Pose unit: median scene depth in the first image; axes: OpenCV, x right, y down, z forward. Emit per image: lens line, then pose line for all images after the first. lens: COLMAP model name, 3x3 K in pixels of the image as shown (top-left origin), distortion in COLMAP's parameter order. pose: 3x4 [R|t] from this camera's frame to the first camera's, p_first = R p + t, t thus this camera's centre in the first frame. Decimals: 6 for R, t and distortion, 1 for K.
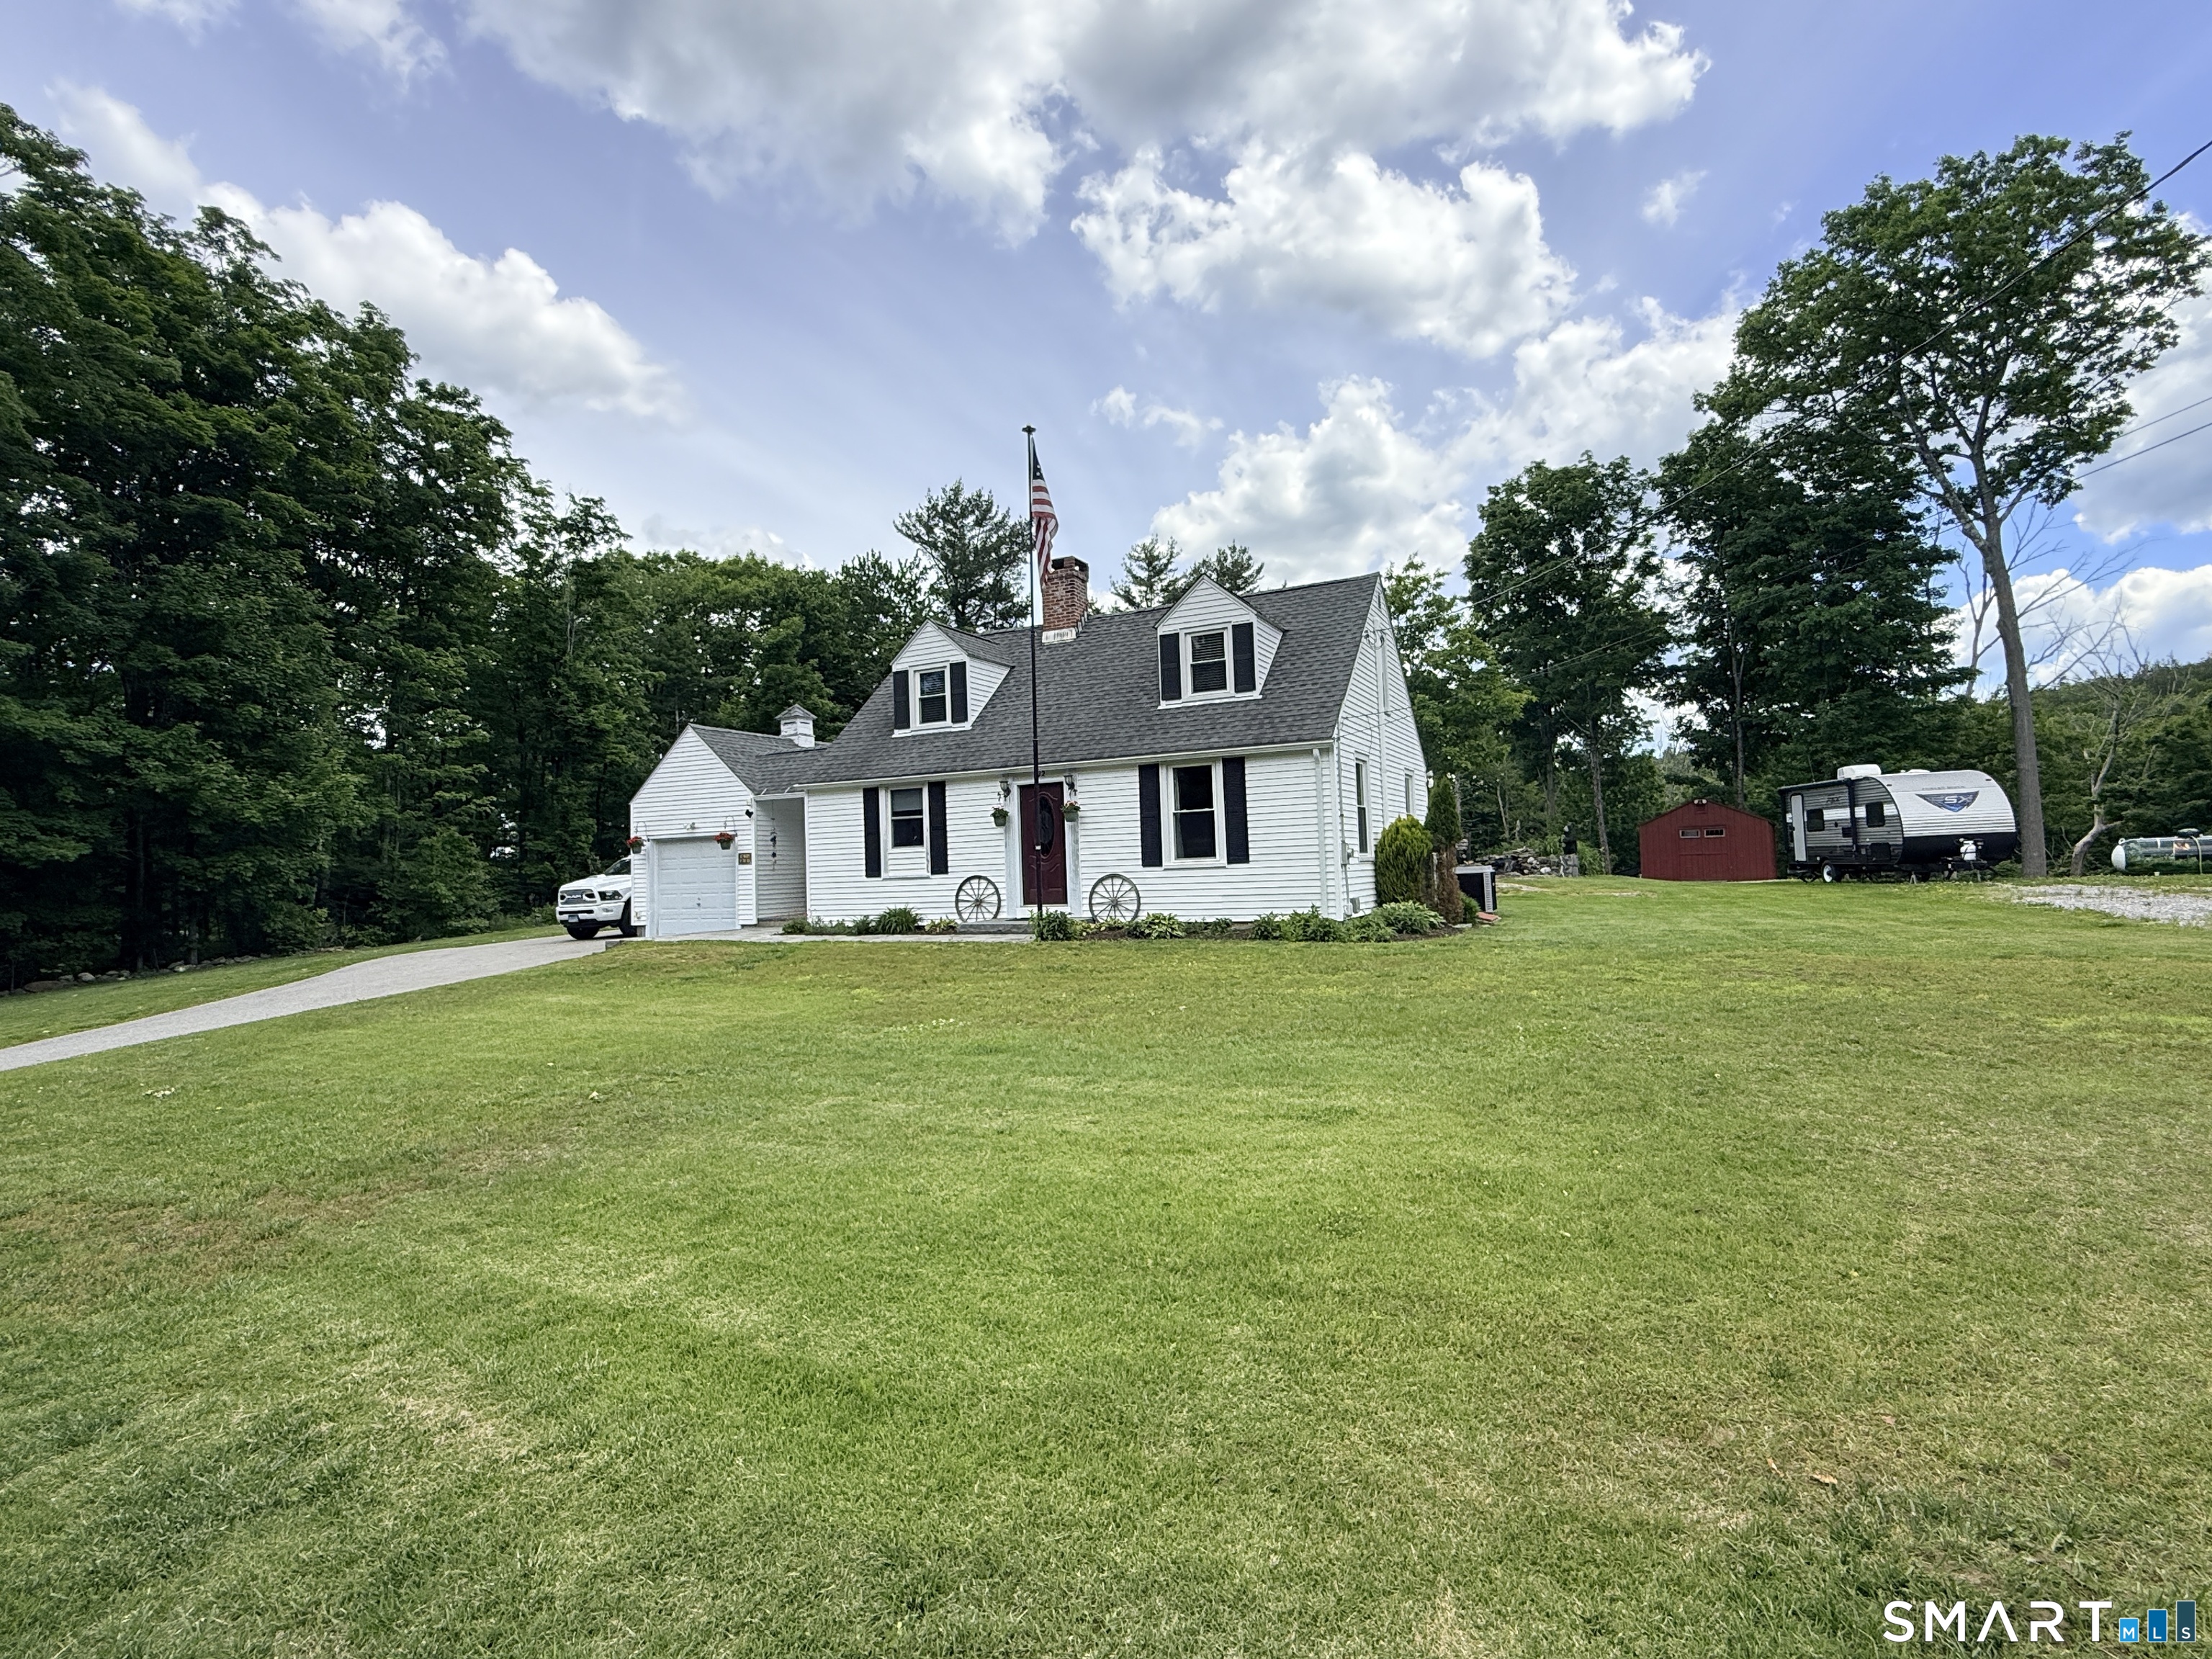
lens RADIAL K [[1089.7, 0, 1110.5], [0, 1089.7, 830.5], [0, 0, 1]] dist [-0.011469, -0.000370]
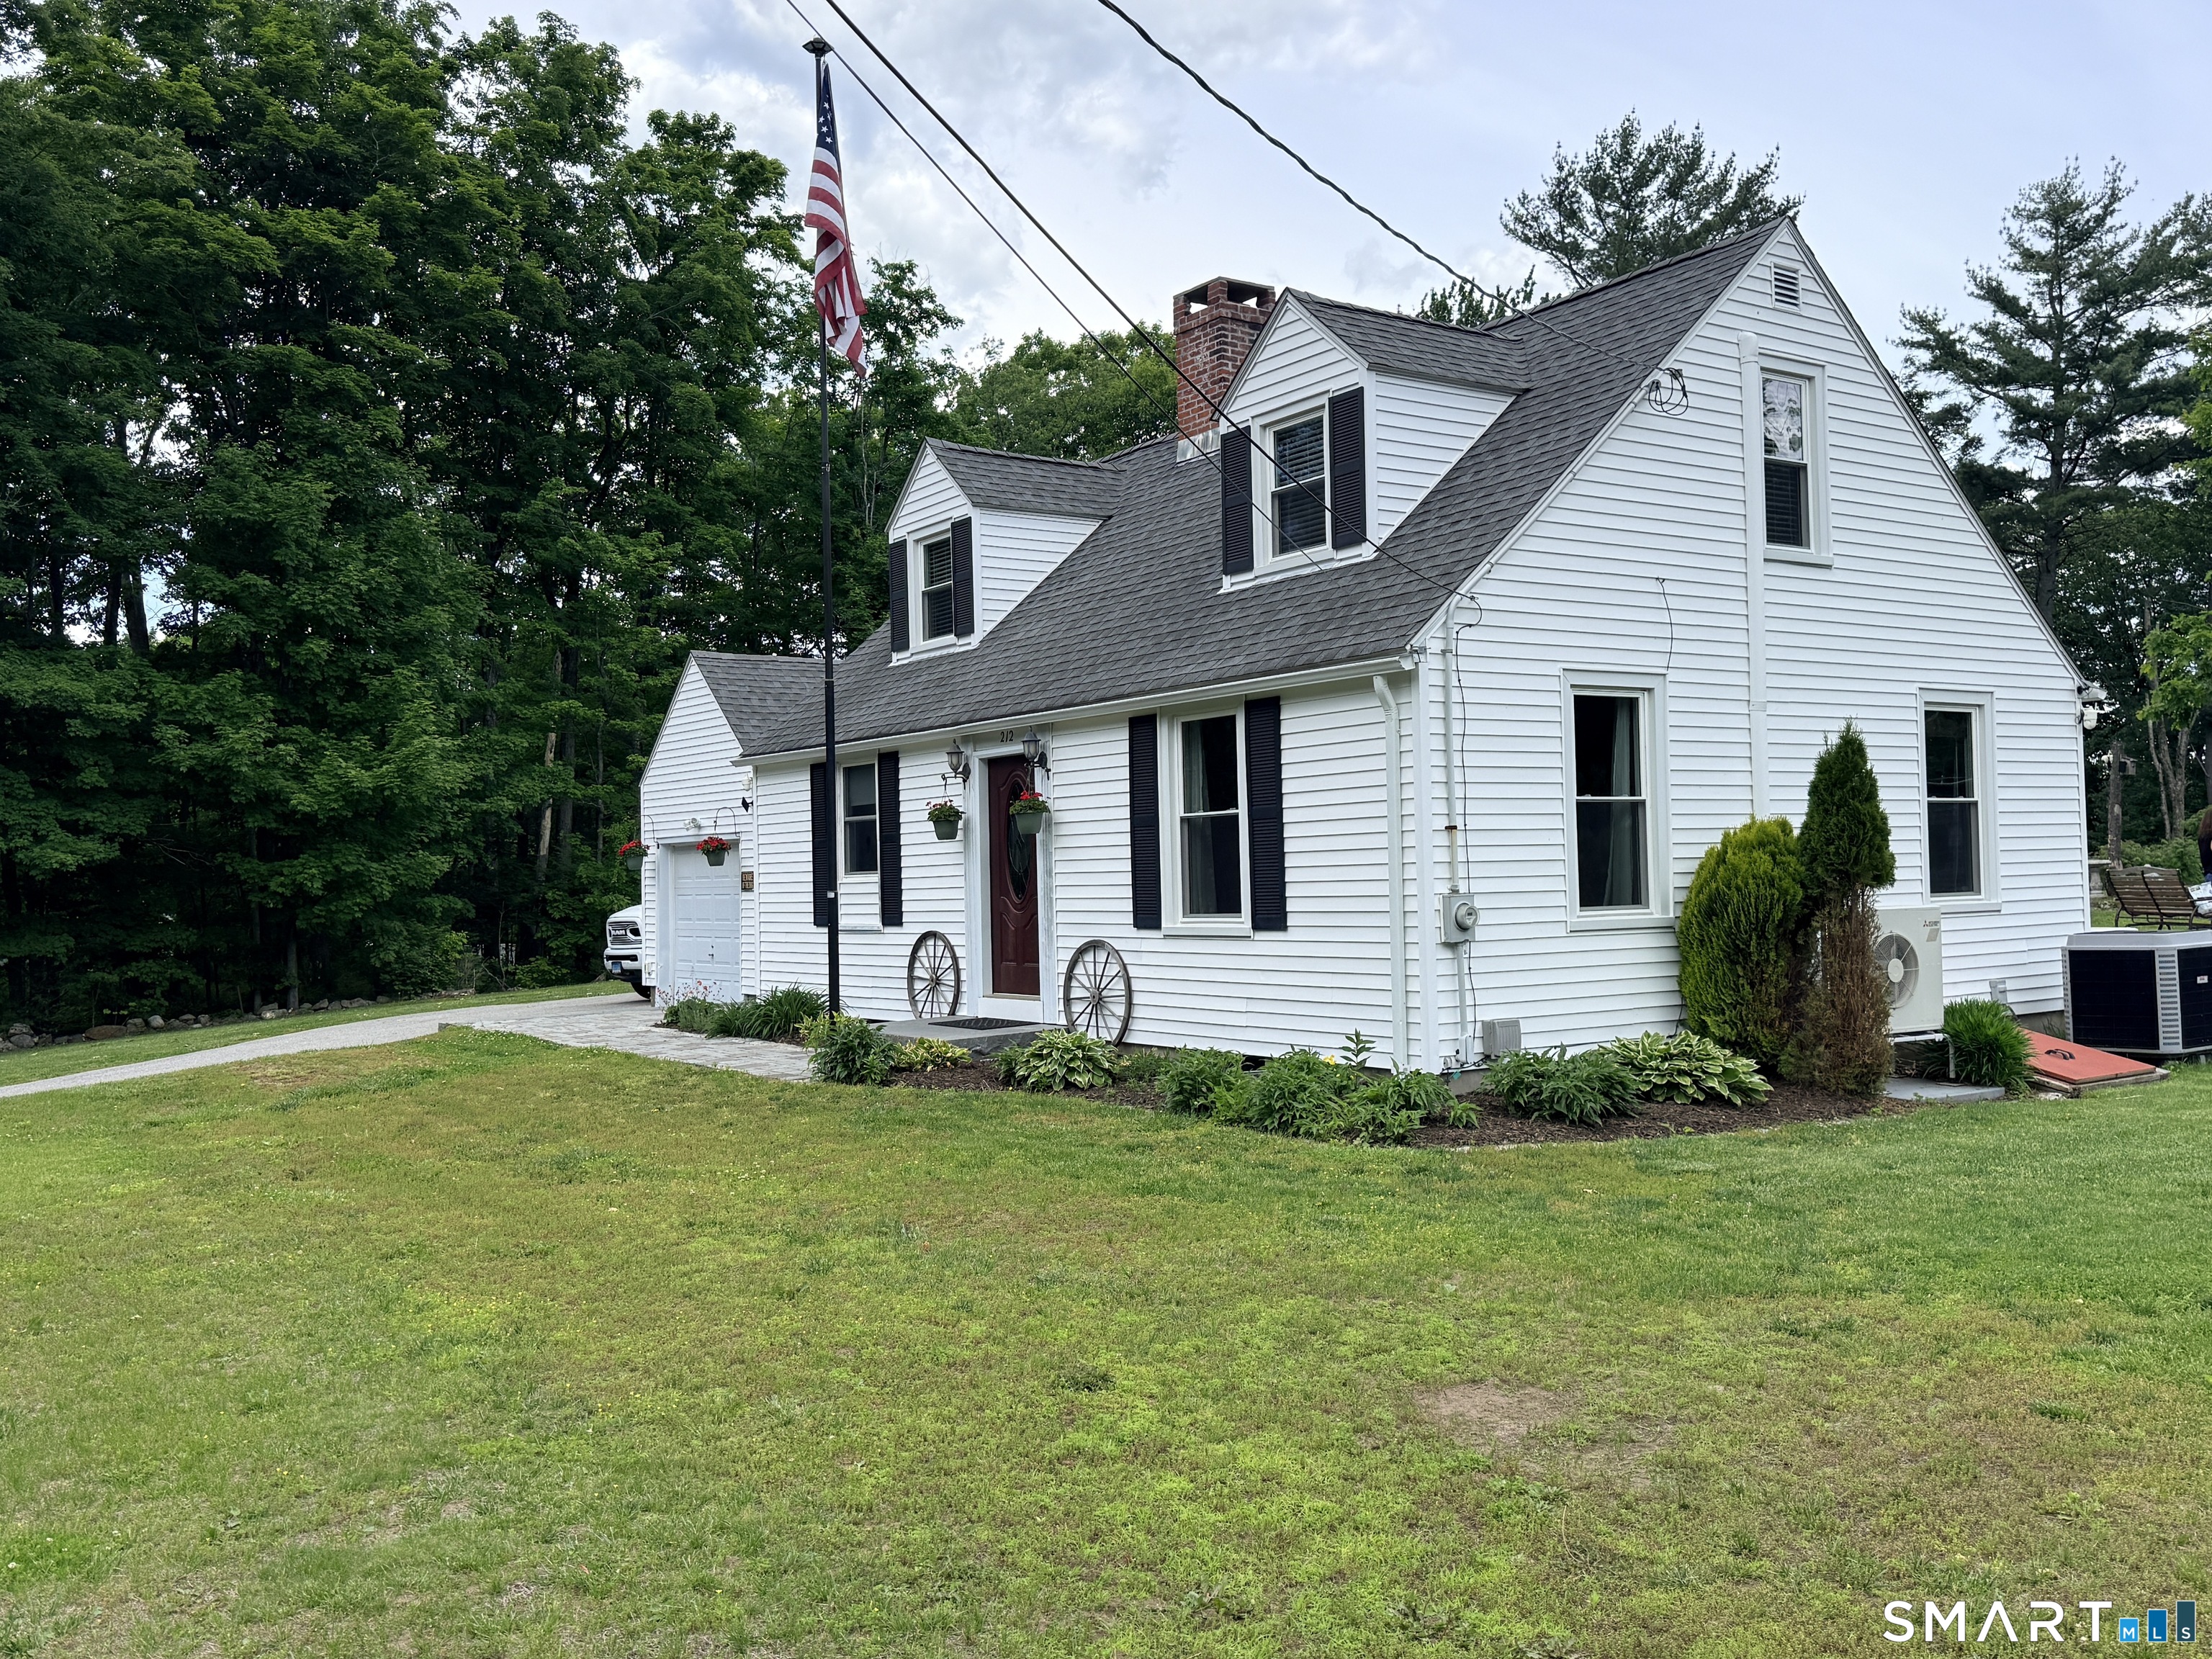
lens RADIAL K [[1958.9, 0, 1101.4], [0, 1958.9, 838.0], [0, 0, 1]] dist [0.030893, -0.047759]
pose [[0.869217, 0.004247, -0.494413, 0.303764], [0.010292, 0.999591, 0.026679, -0.020461], [0.494324, -0.028278, 0.868817, 0.166911]]
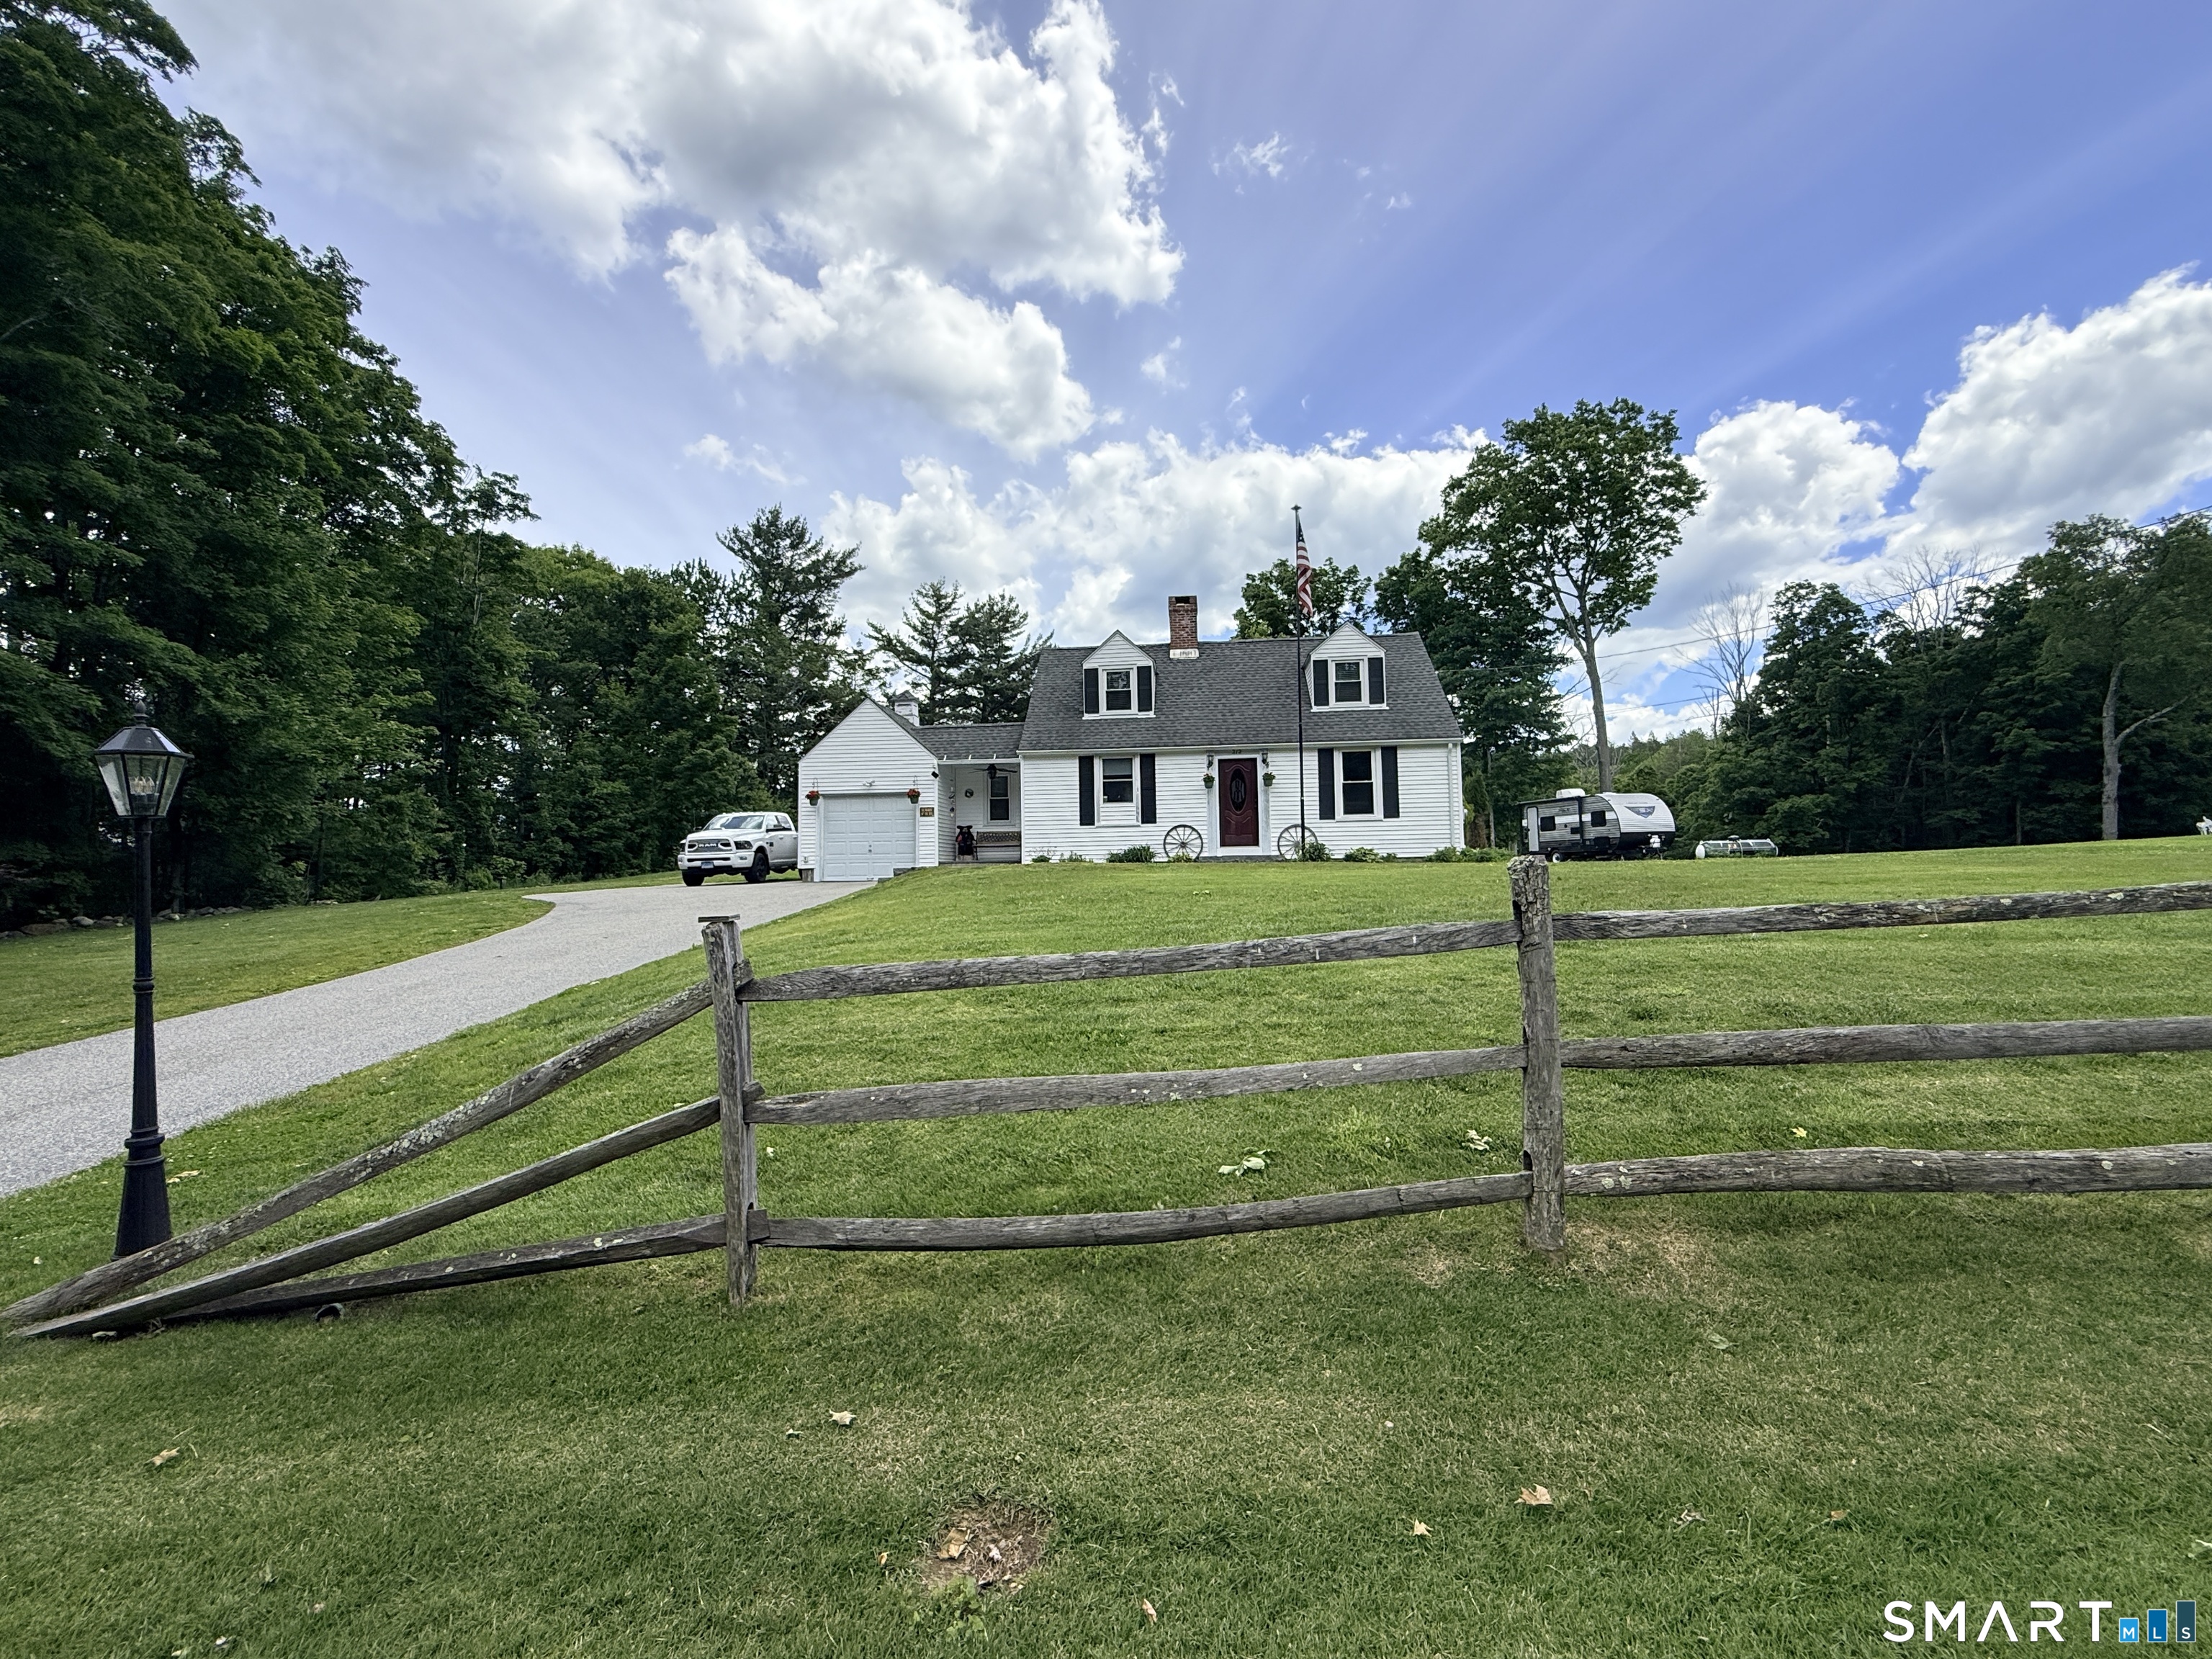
lens RADIAL K [[973.4, 0, 1105.2], [0, 973.4, 832.6], [0, 0, 1]] dist [-0.016682, 0.000551]
pose [[0.935777, 0.035255, 0.350826, -0.467783], [-0.028511, 0.999296, -0.024372, 0.061453], [-0.351438, 0.012804, 0.936124, -0.067034]]
